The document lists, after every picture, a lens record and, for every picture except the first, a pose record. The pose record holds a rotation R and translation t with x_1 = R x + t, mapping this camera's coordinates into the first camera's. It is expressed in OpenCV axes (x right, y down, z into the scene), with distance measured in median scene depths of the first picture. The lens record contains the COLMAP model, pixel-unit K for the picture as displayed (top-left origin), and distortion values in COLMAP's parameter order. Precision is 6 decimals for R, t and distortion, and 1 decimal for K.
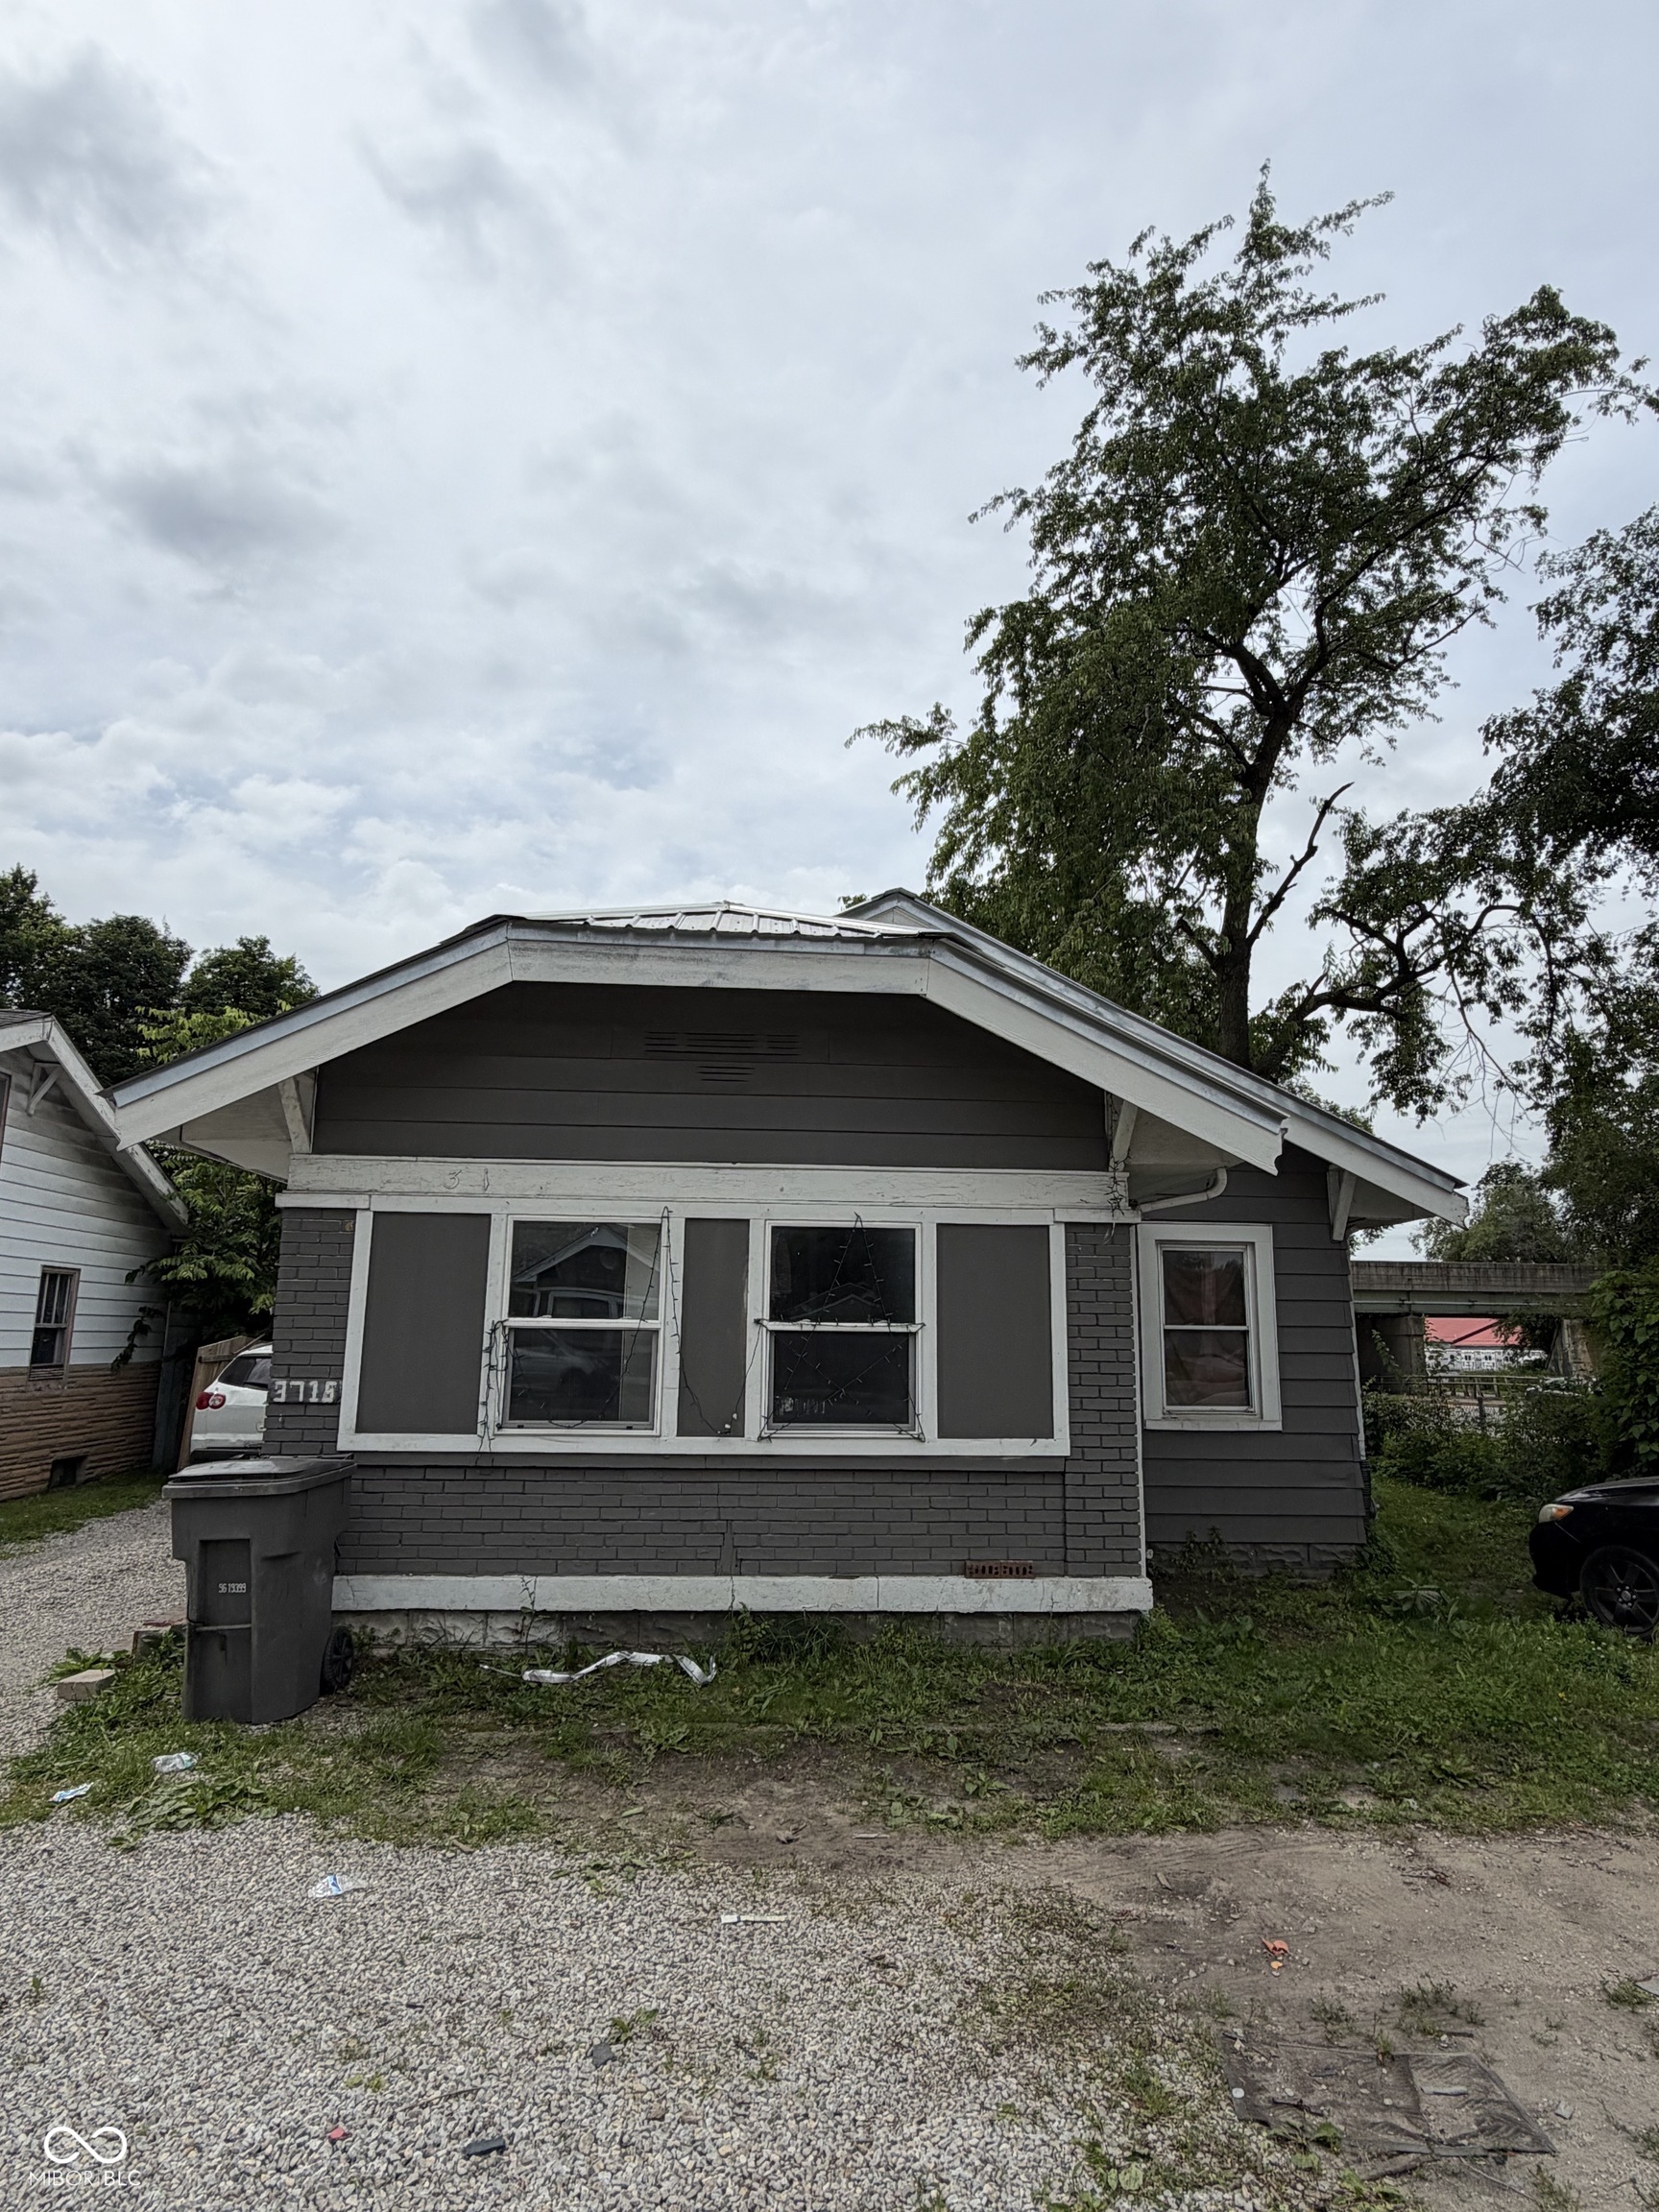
lens RADIAL K [[1228.2, 0, 828.9], [0, 1228.2, 1107.6], [0, 0, 1]] dist [0.007052, -0.001040]
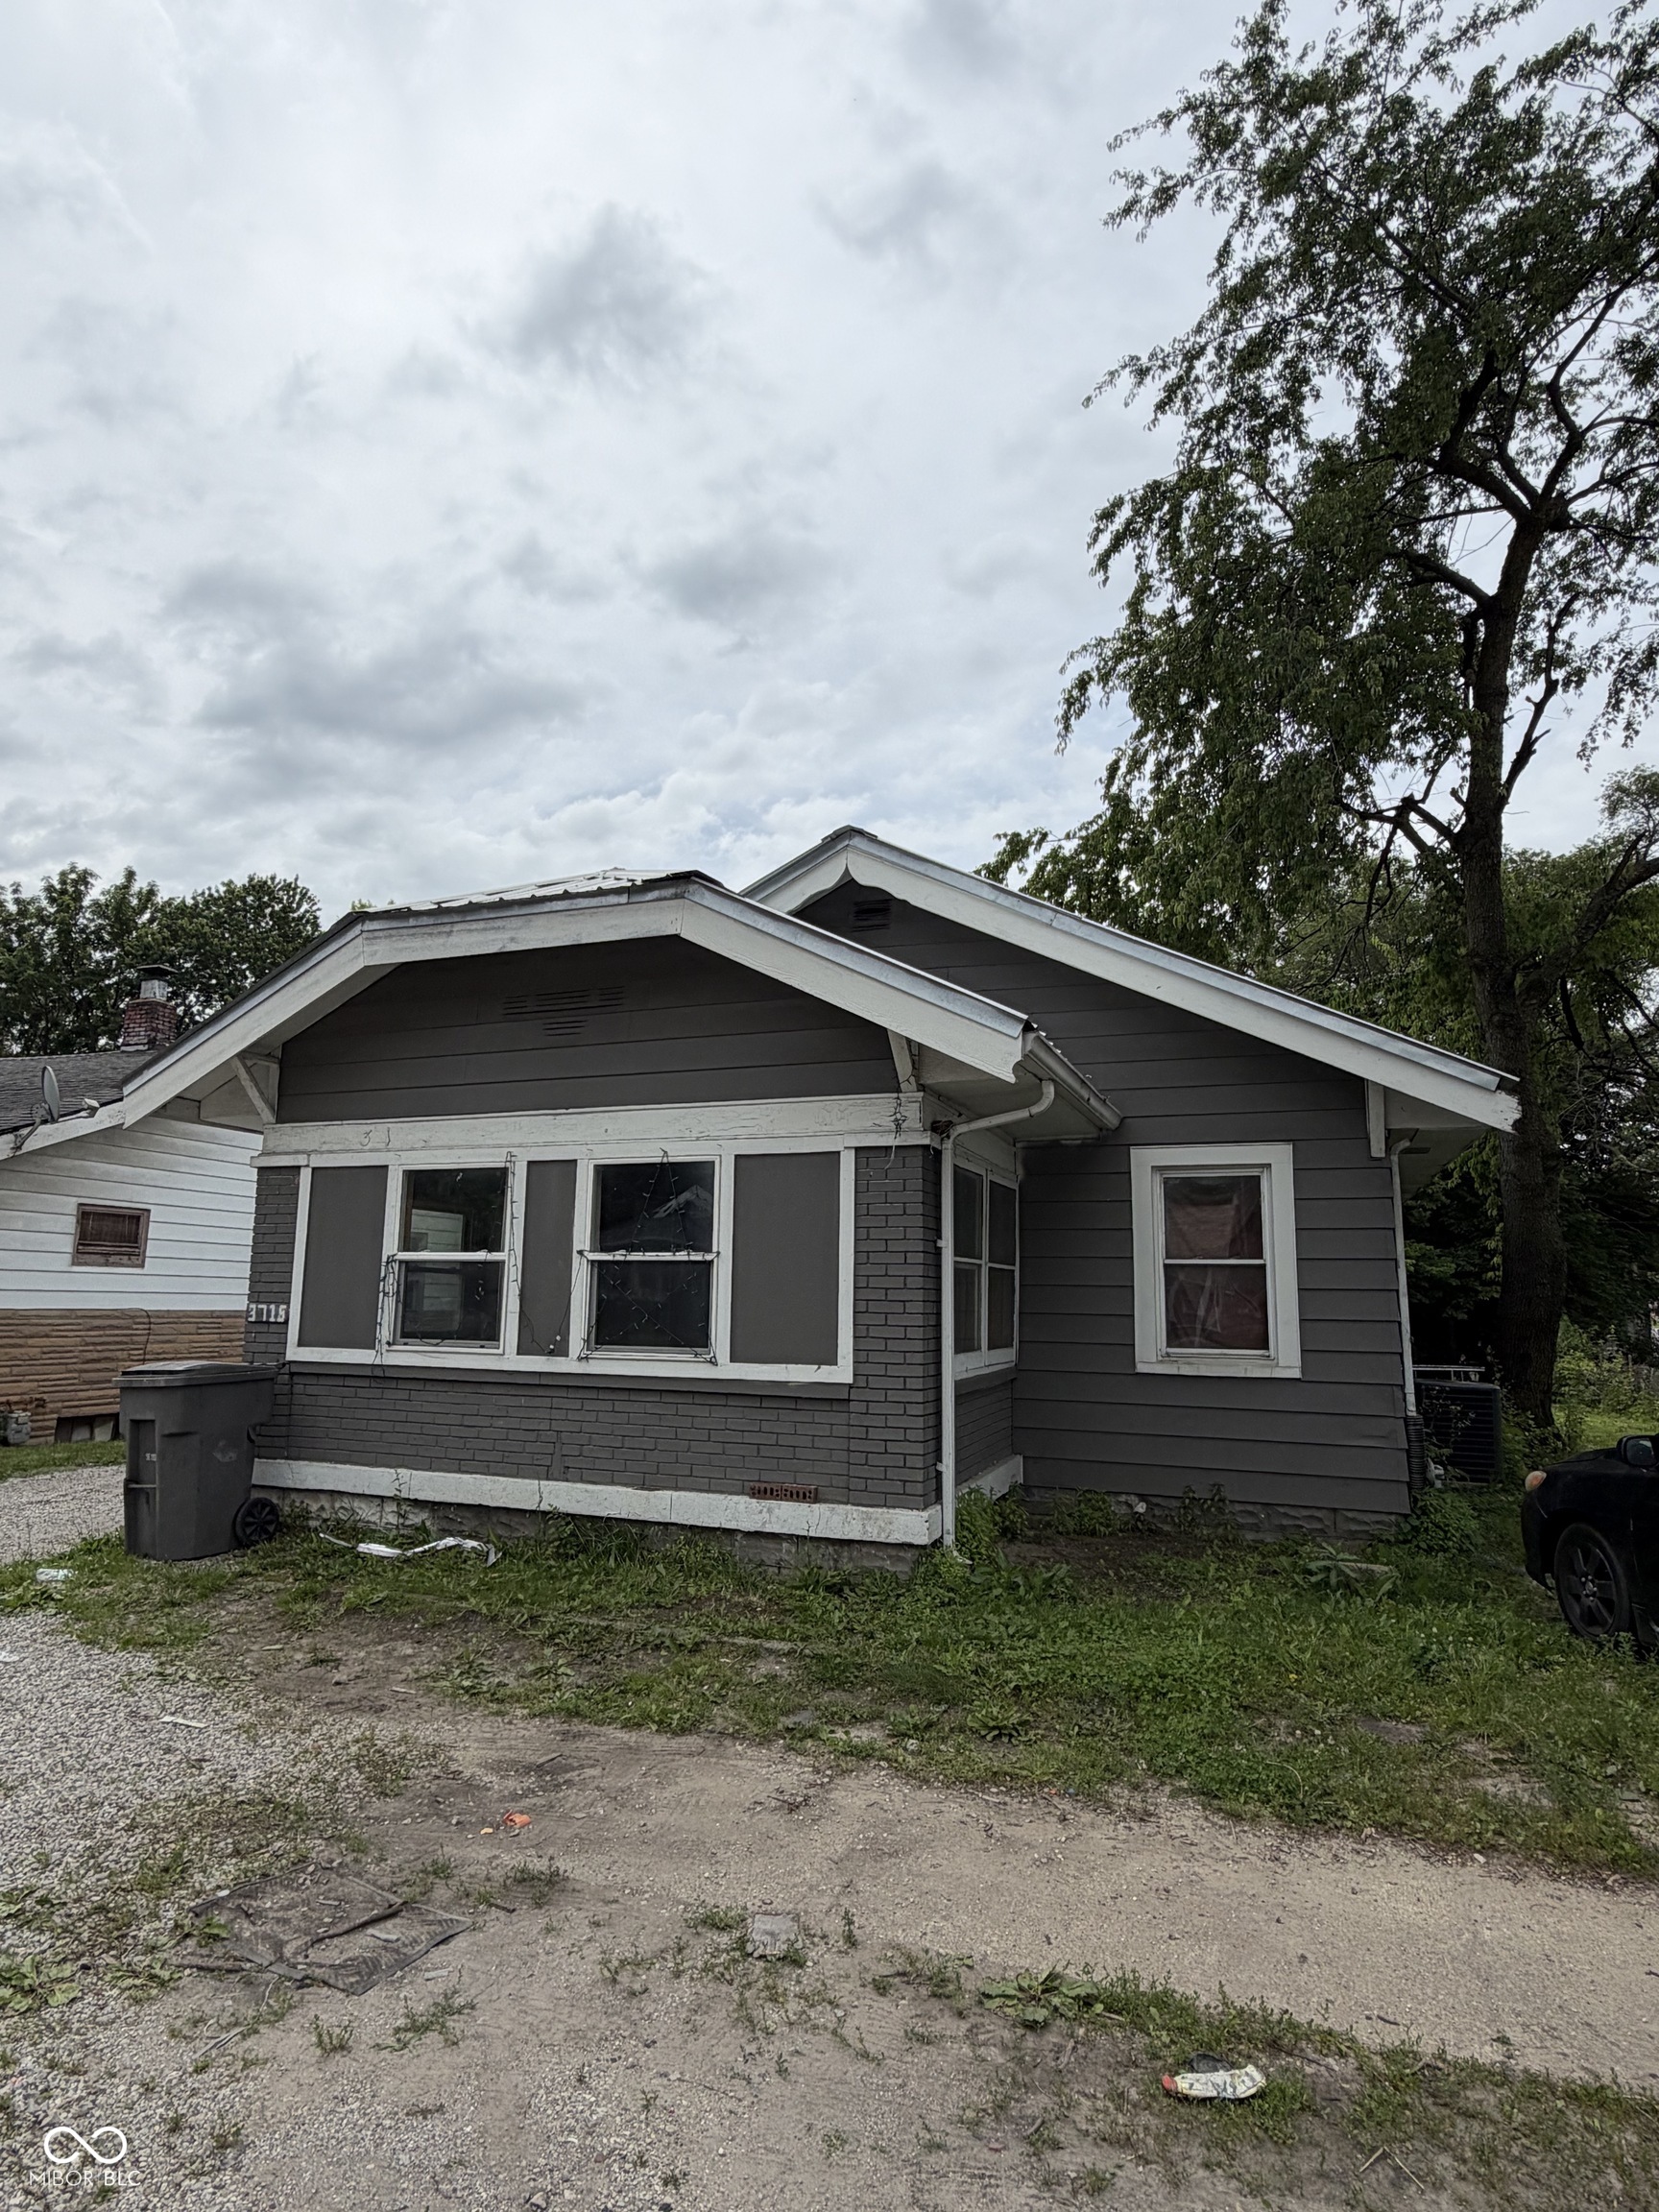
lens RADIAL K [[1228.2, 0, 830.9], [0, 1228.2, 1108.0], [0, 0, 1]] dist [0.007052, -0.001040]
pose [[0.901293, -0.067377, -0.427939, 0.627181], [0.077531, 0.996970, 0.006322, 0.057714], [0.426217, -0.038877, 0.903785, 0.117173]]
